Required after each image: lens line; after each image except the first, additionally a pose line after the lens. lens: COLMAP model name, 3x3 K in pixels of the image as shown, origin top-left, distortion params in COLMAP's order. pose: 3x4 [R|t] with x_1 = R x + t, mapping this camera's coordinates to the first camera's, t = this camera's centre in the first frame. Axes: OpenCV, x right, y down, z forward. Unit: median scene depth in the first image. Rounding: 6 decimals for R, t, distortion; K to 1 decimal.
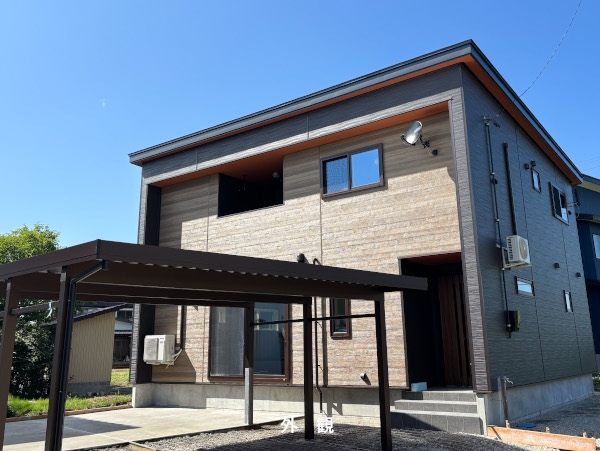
lens RADIAL K [[516.5, 0, 300.5], [0, 516.5, 225.5], [0, 0, 1]] dist [-0.017776, -0.006370]
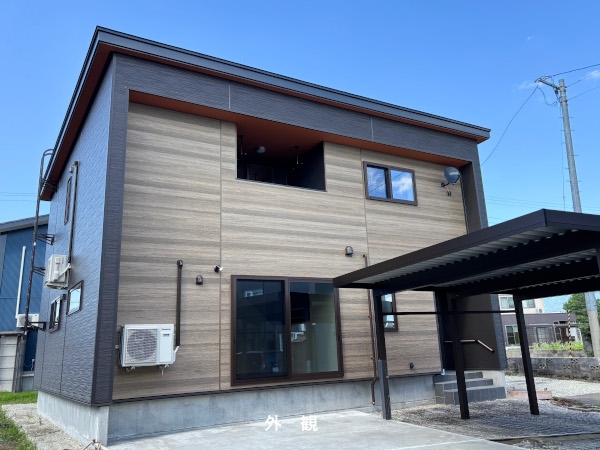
lens RADIAL K [[516.5, 0, 300.8], [0, 516.5, 223.7], [0, 0, 1]] dist [-0.017776, -0.006370]
pose [[0.427511, 0.215643, 0.877914, -0.905731], [-0.179467, 0.972048, -0.151372, 0.174890], [-0.886017, -0.092844, 0.454262, 0.625064]]
